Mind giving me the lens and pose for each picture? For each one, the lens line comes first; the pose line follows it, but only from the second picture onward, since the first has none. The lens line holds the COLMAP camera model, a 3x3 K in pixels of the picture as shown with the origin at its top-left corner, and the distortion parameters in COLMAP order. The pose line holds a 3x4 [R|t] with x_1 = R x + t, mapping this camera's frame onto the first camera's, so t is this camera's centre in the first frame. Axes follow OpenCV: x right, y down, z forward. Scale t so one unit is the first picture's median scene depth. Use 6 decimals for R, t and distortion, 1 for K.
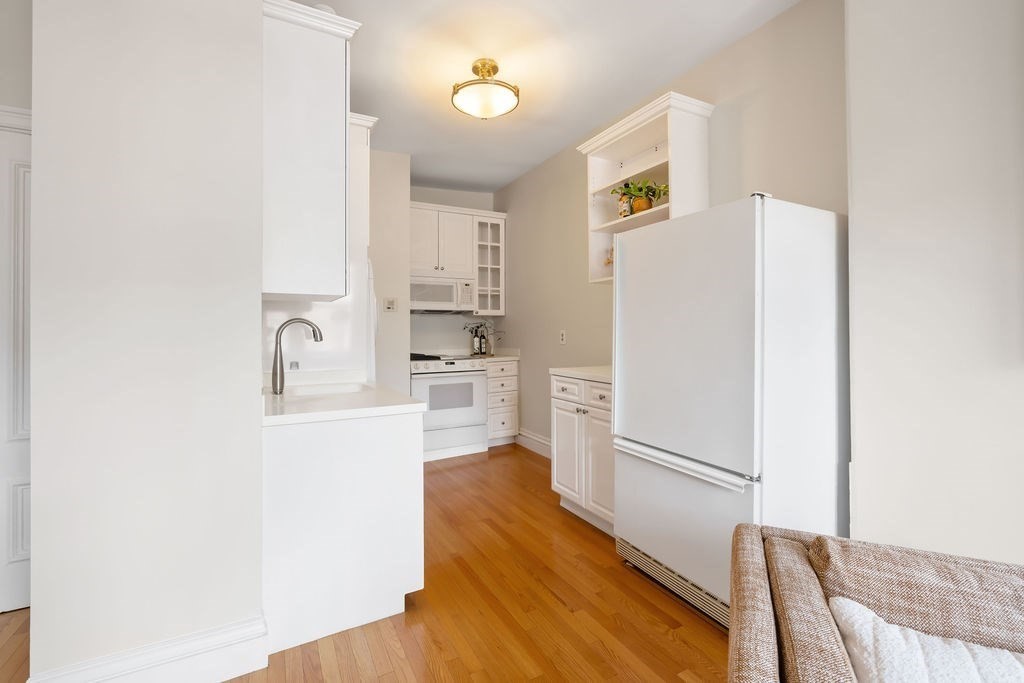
lens RADIAL K [[460.6, 0, 513.8], [0, 460.6, 329.6], [0, 0, 1]] dist [-0.000718, -0.000118]
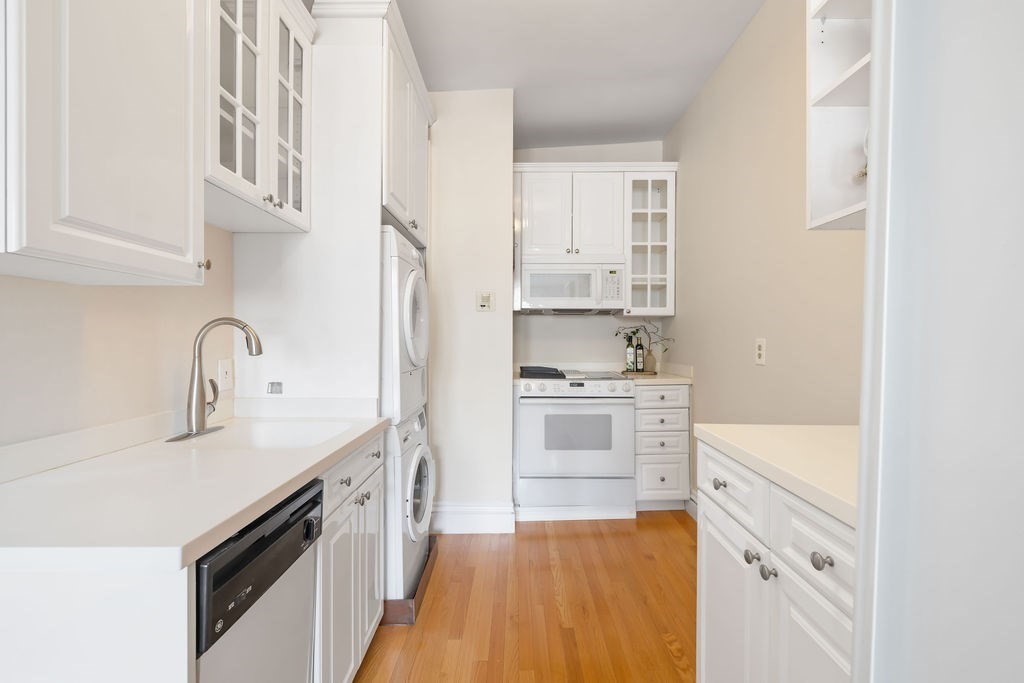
lens RADIAL K [[430.3, 0, 509.5], [0, 430.3, 337.9], [0, 0, 1]] dist [-0.000095, 0.000125]
pose [[0.873500, 0.008326, -0.486752, 0.082036], [-0.004624, 0.999951, 0.008807, -0.002073], [0.486802, -0.005442, 0.873496, 0.360106]]
